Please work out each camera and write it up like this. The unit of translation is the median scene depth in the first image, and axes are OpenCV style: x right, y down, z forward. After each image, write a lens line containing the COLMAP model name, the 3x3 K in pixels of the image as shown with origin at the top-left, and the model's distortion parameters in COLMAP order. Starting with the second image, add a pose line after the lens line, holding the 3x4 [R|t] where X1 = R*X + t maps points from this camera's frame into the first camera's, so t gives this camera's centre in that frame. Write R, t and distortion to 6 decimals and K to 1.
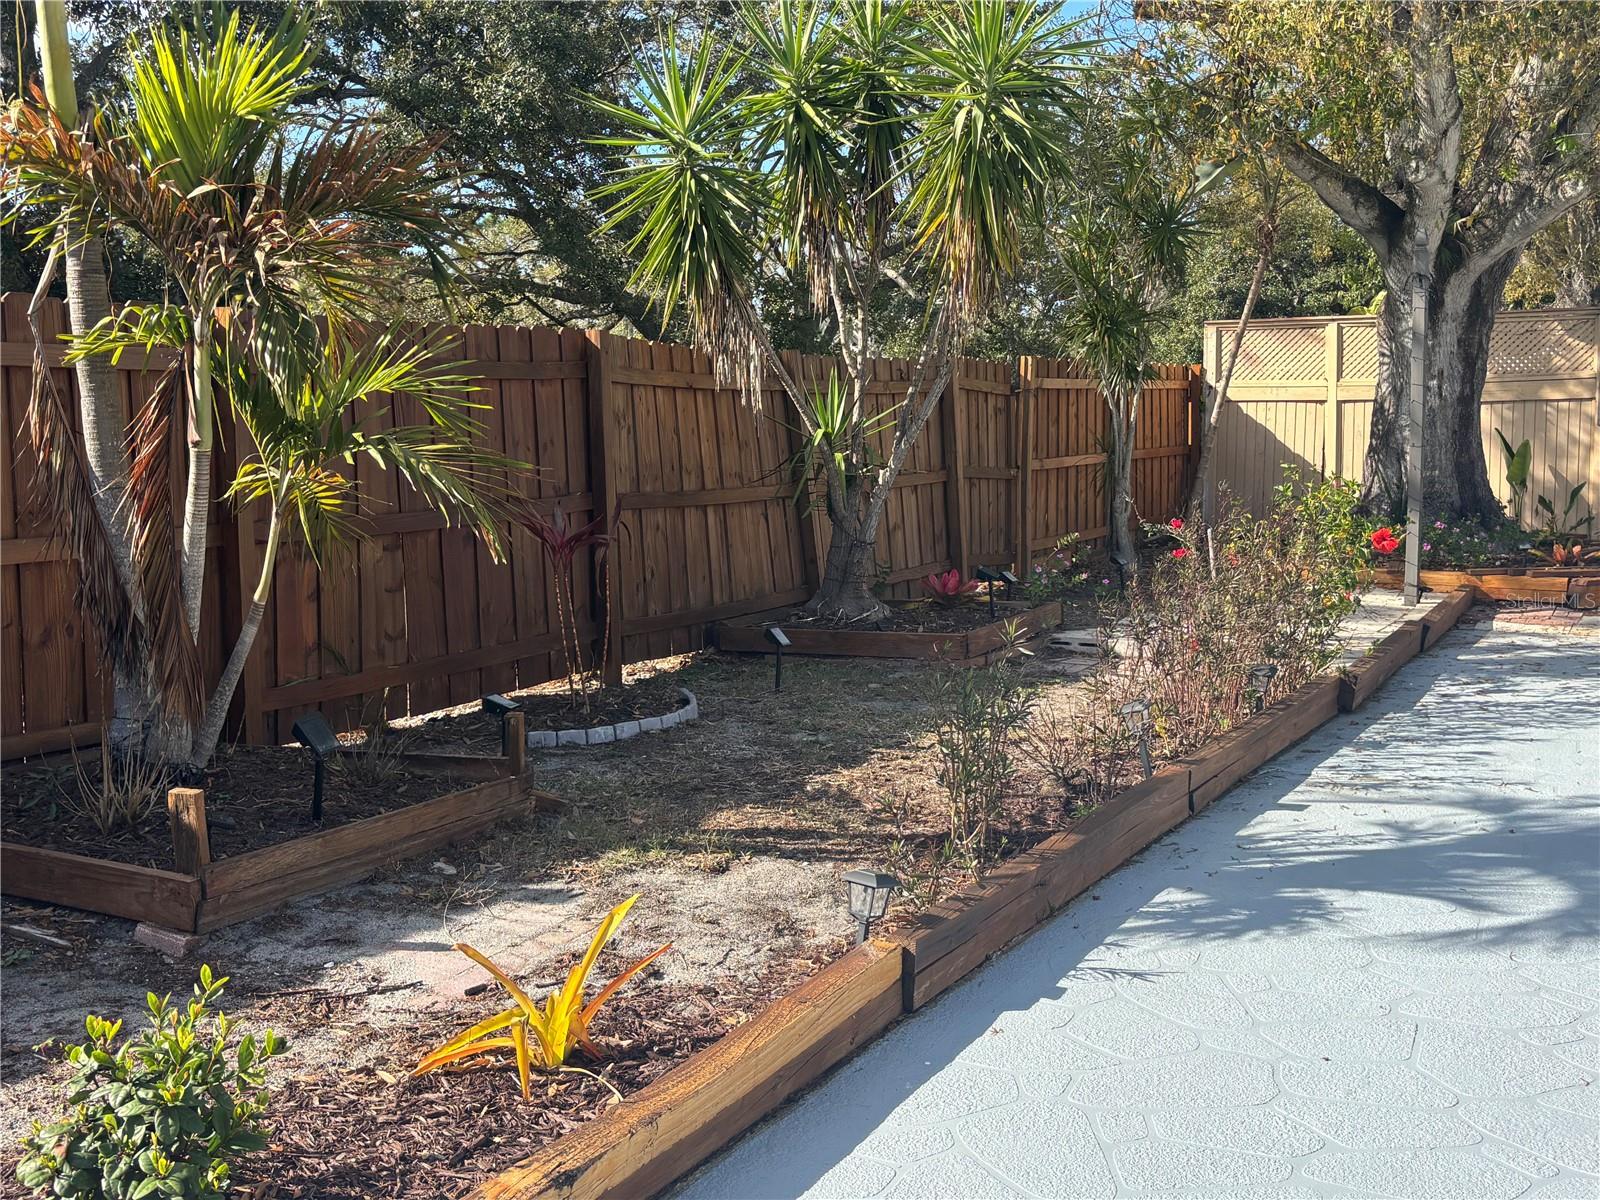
lens RADIAL K [[1691.7, 0, 795.2], [0, 1691.7, 586.3], [0, 0, 1]] dist [0.014934, 0.000000]
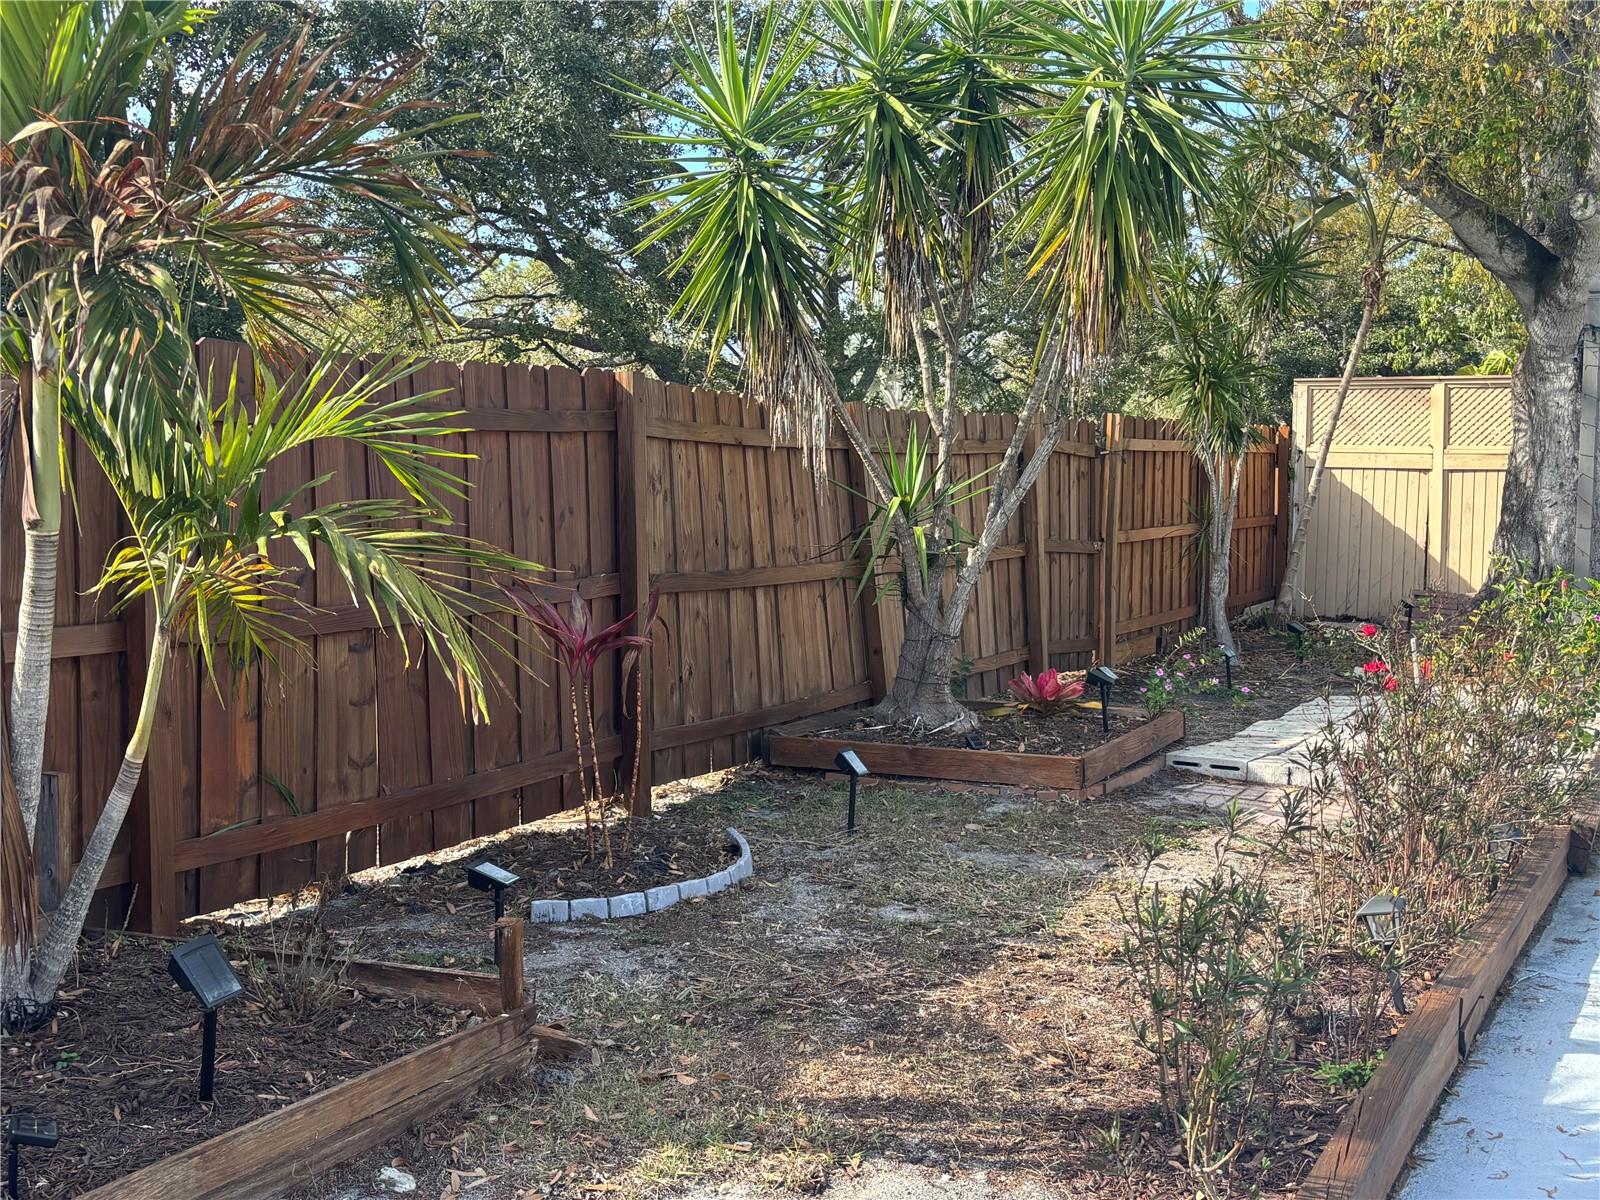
lens RADIAL K [[1691.7, 0, 797.8], [0, 1691.7, 611.7], [0, 0, 1]] dist [0.014934, 0.000000]
pose [[0.999820, 0.018066, -0.005861, -0.029888], [-0.018161, 0.999698, -0.016536, -0.025292], [0.005561, 0.016639, 0.999846, 0.195962]]
